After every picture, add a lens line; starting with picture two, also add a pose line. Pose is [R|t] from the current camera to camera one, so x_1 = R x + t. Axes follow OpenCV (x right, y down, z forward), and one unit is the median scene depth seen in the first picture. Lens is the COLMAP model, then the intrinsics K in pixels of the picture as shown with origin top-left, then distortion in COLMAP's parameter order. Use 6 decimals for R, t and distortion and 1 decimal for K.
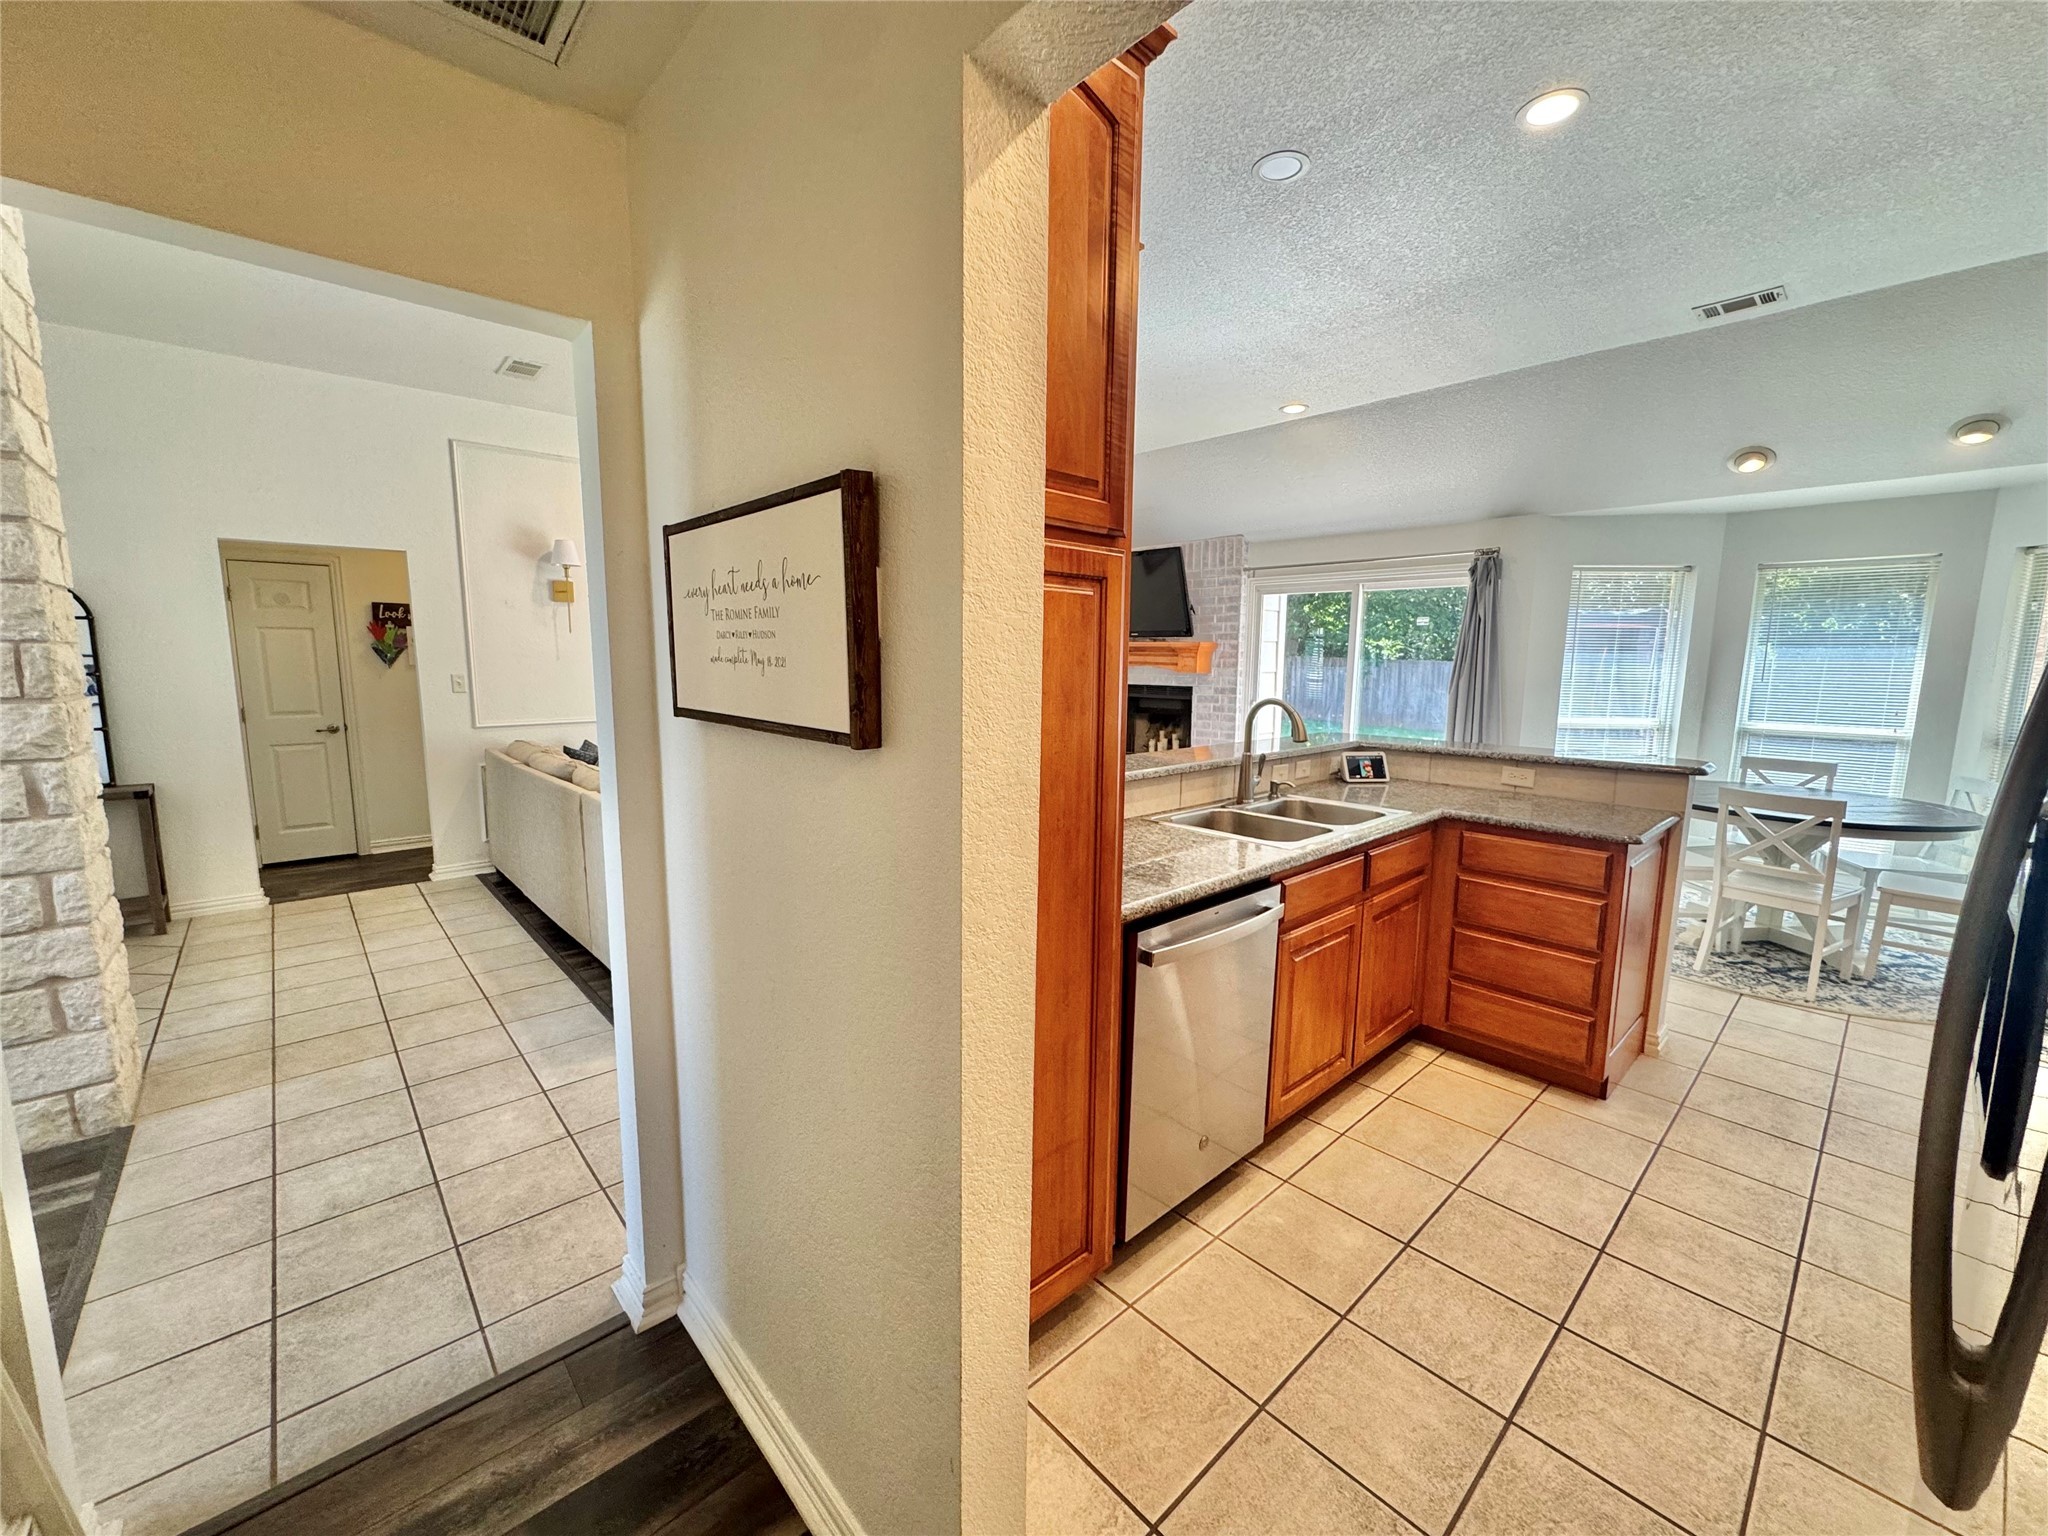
lens RADIAL K [[816.7, 0, 1023.9], [0, 816.7, 768.5], [0, 0, 1]] dist [-0.003819, 0.000779]
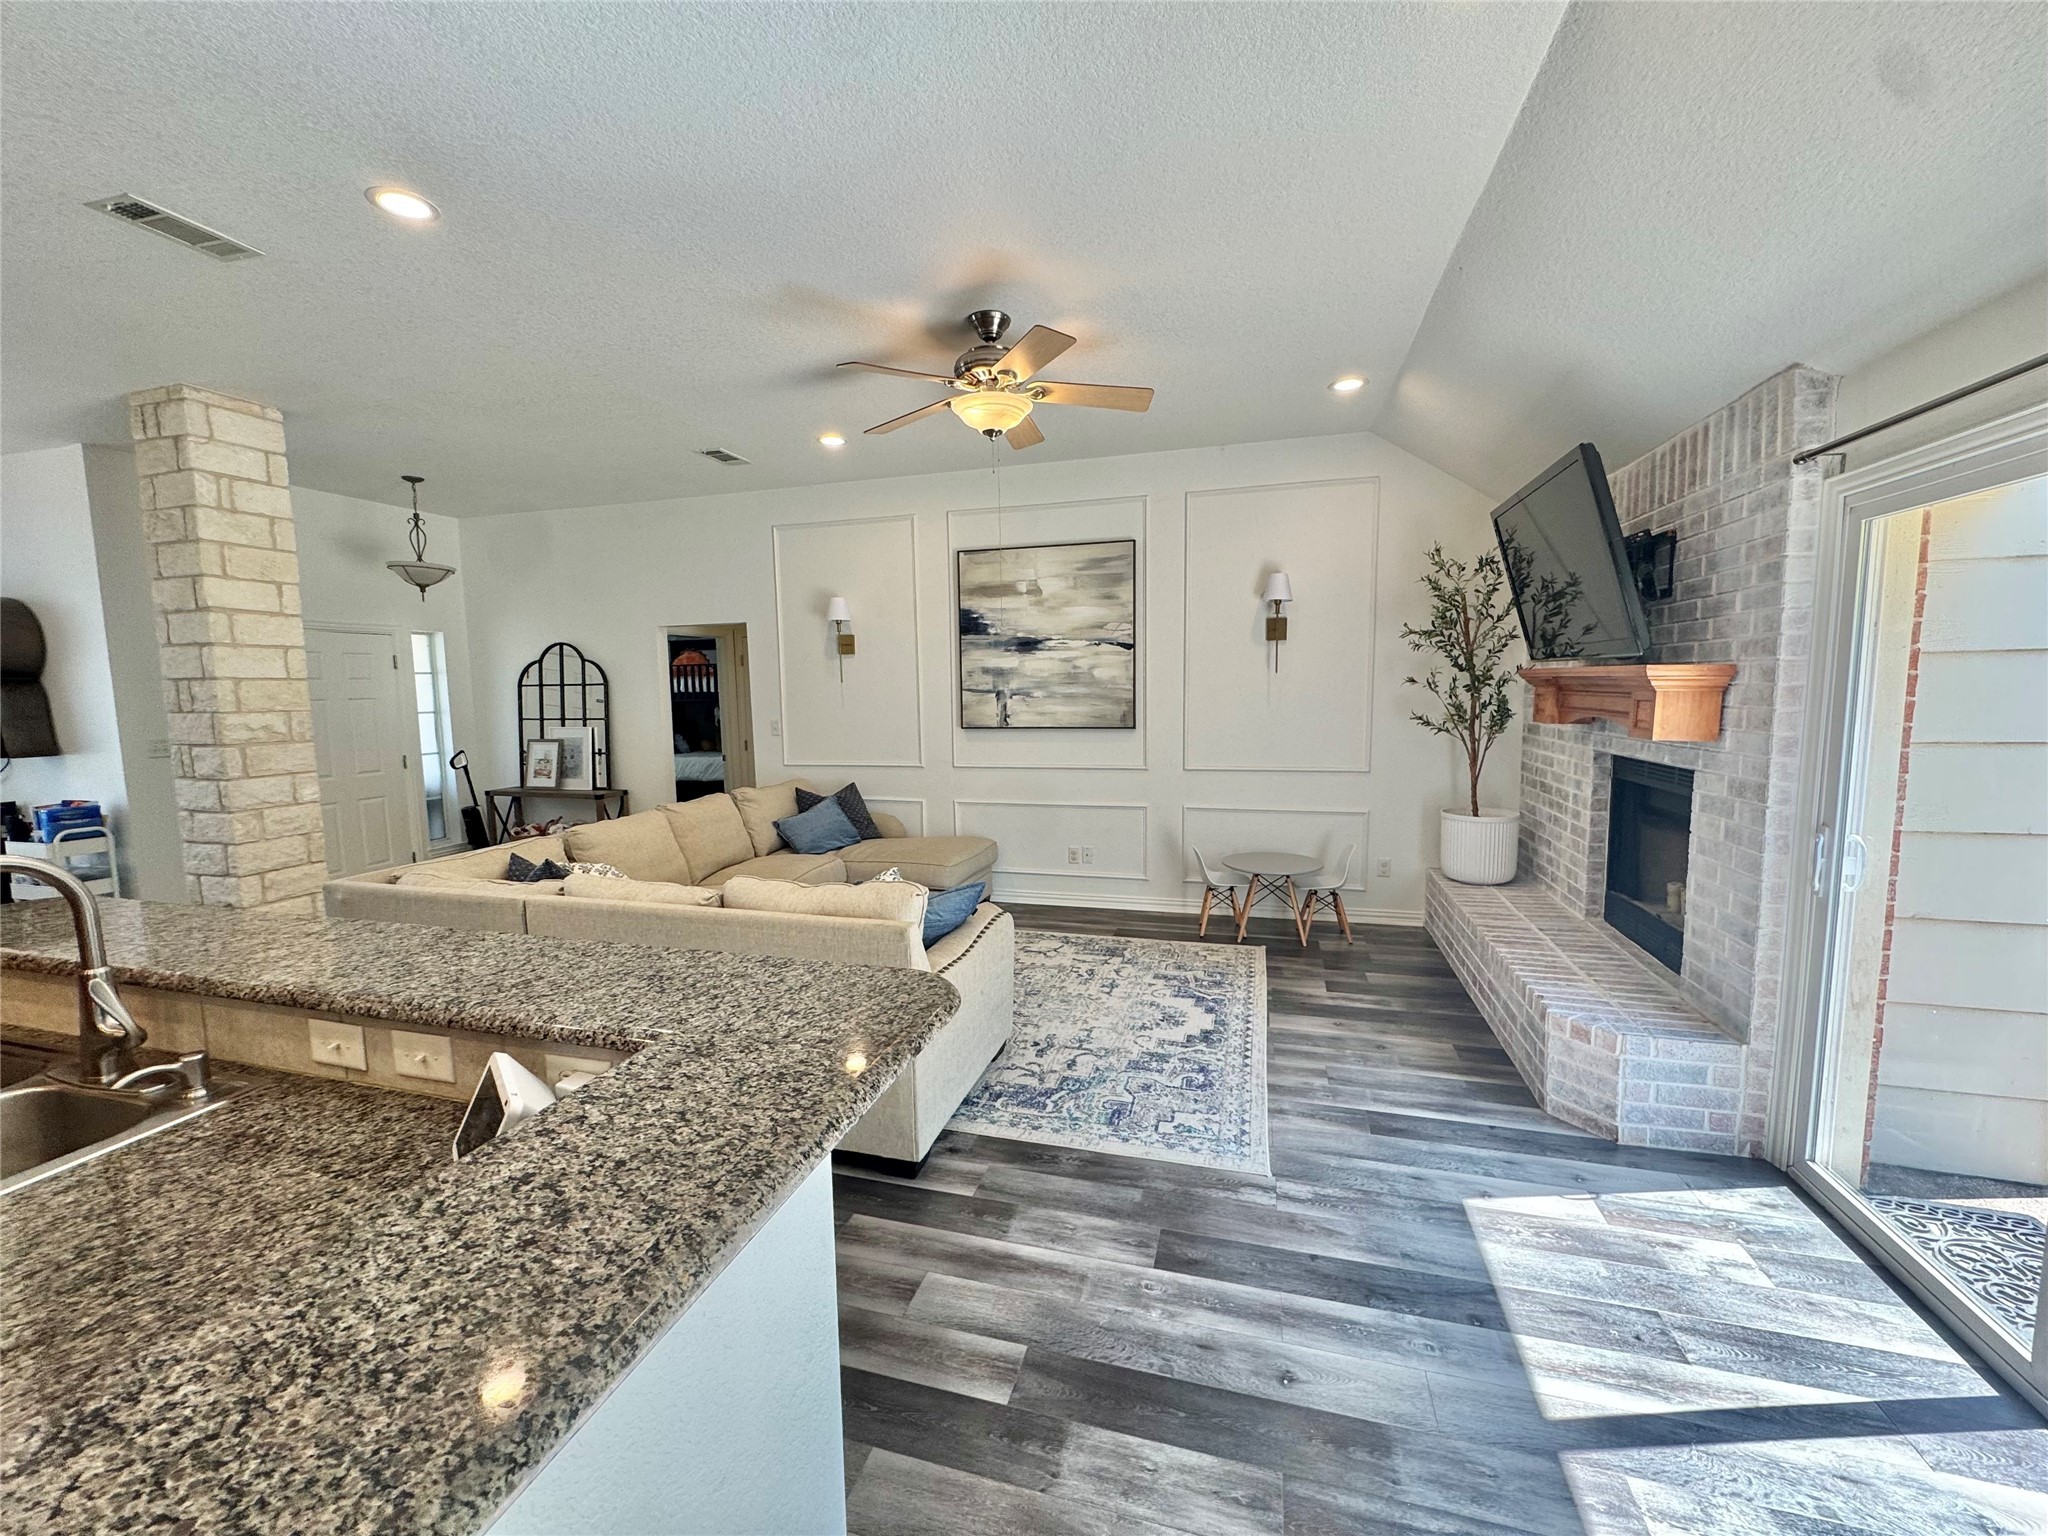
lens RADIAL K [[816.7, 0, 1022.6], [0, 816.7, 768.4], [0, 0, 1]] dist [-0.003819, 0.000779]
pose [[0.520061, 0.070027, -0.851254, 0.540566], [-0.097145, 0.995016, 0.022504, -0.111322], [0.848587, 0.070992, 0.524272, 0.709549]]
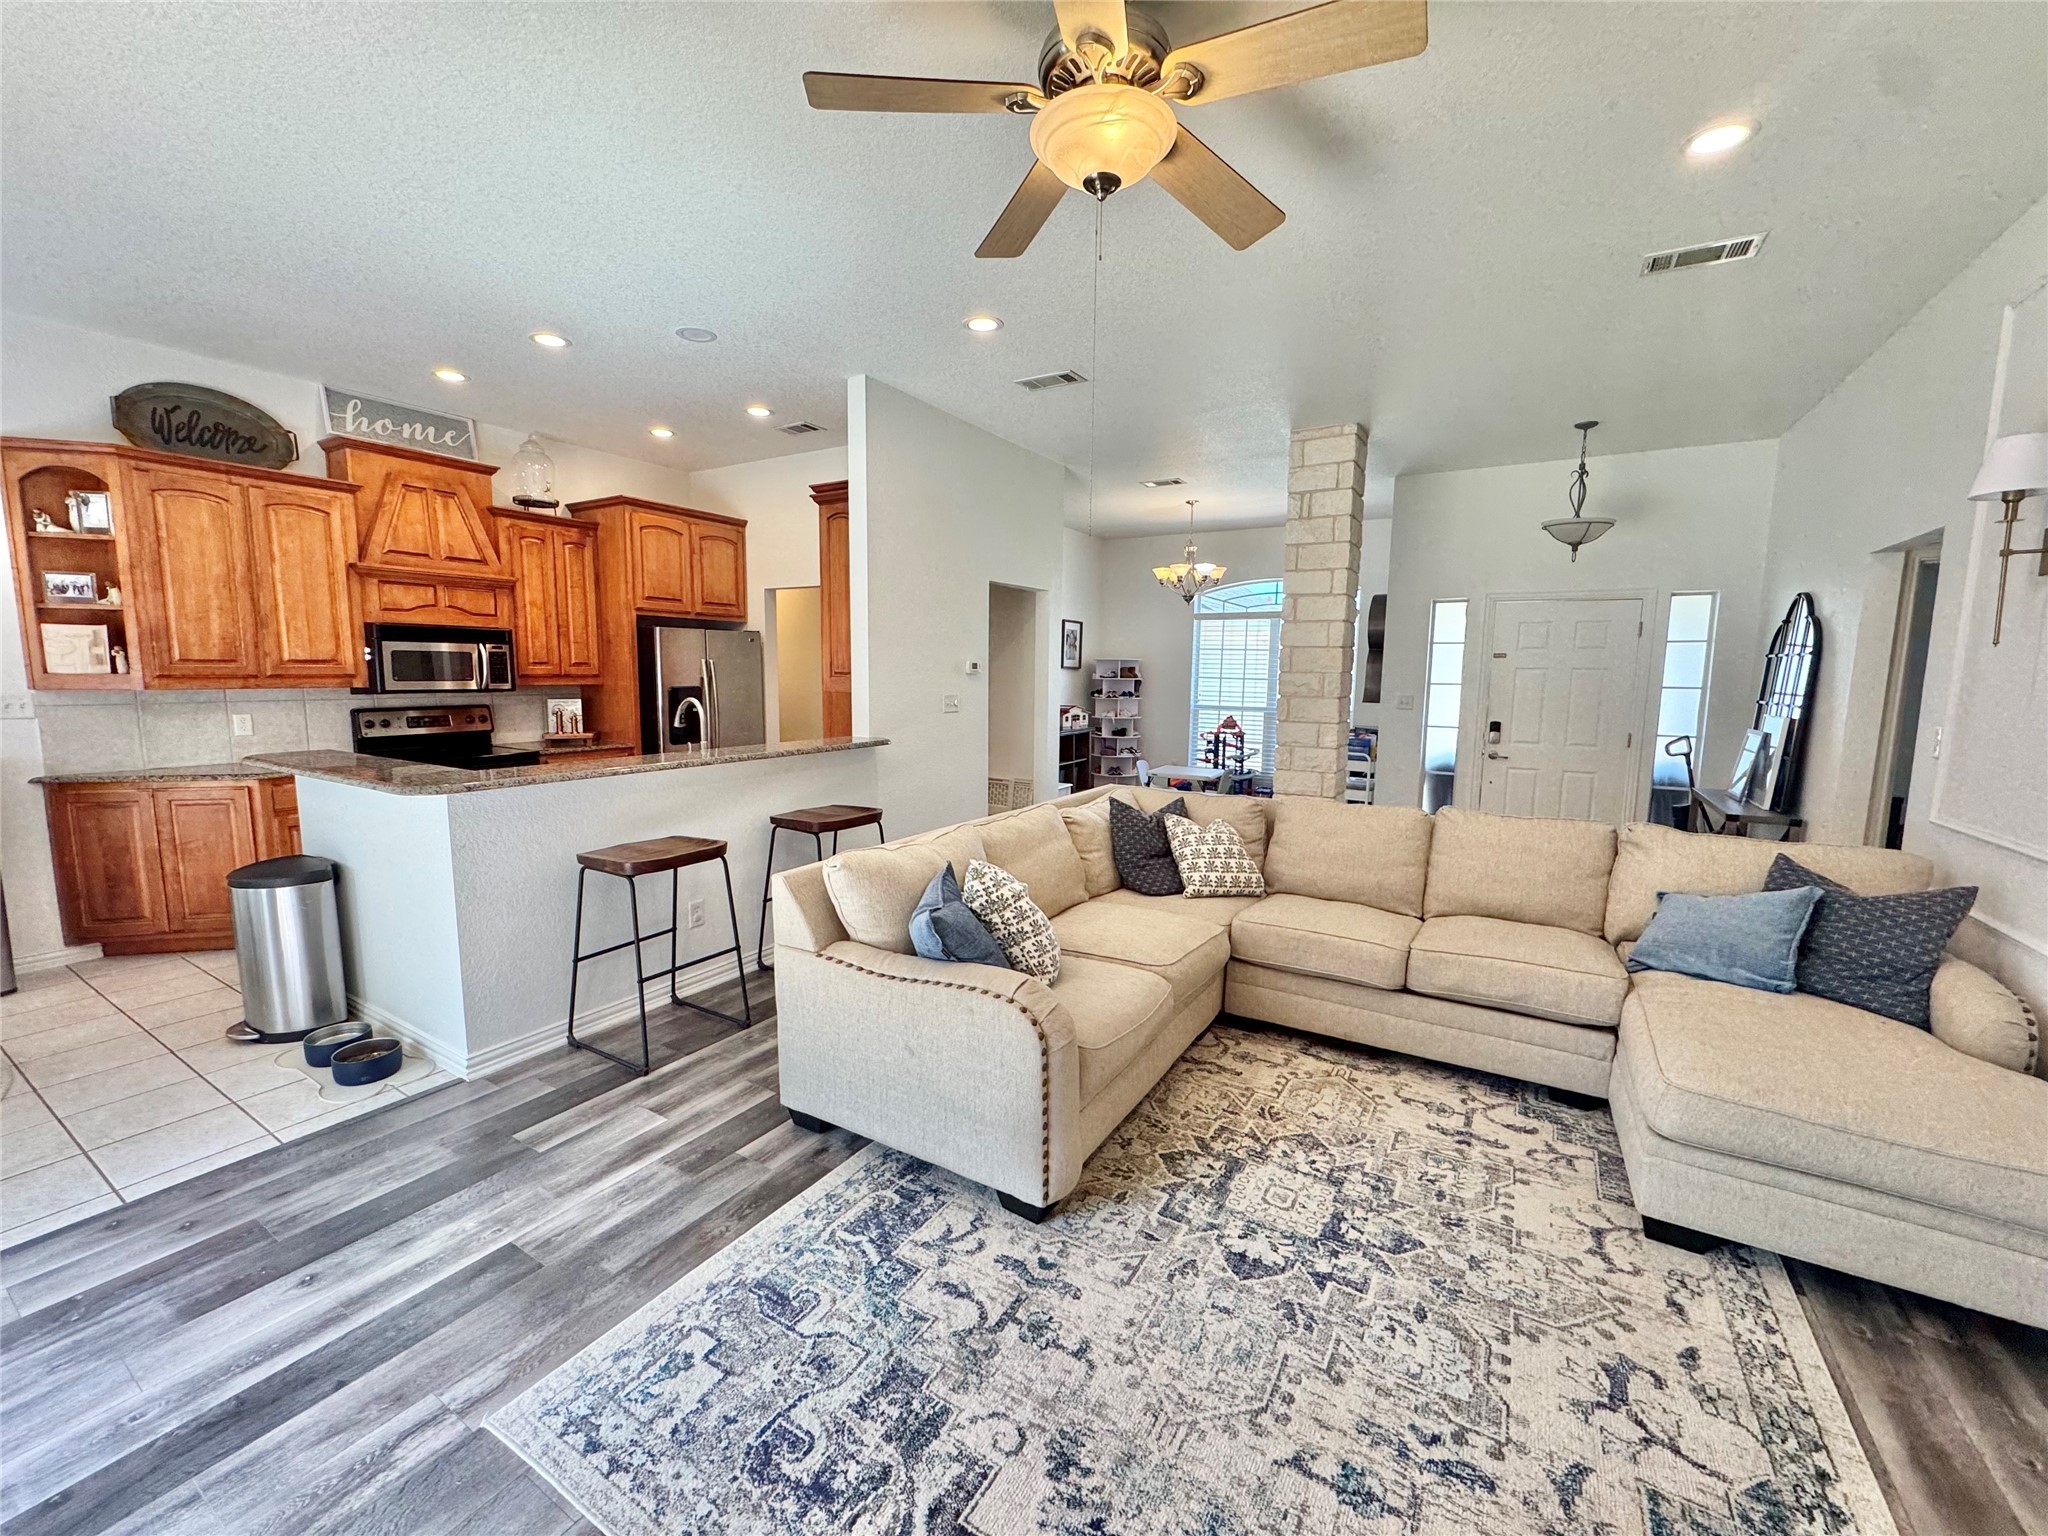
lens RADIAL K [[816.7, 0, 1023.0], [0, 816.7, 768.7], [0, 0, 1]] dist [-0.003819, 0.000779]
pose [[-0.960059, 0.014216, -0.279436, 0.088338], [-0.058664, 0.966283, 0.250709, -0.200114], [0.273579, 0.257088, -0.926855, 1.411360]]
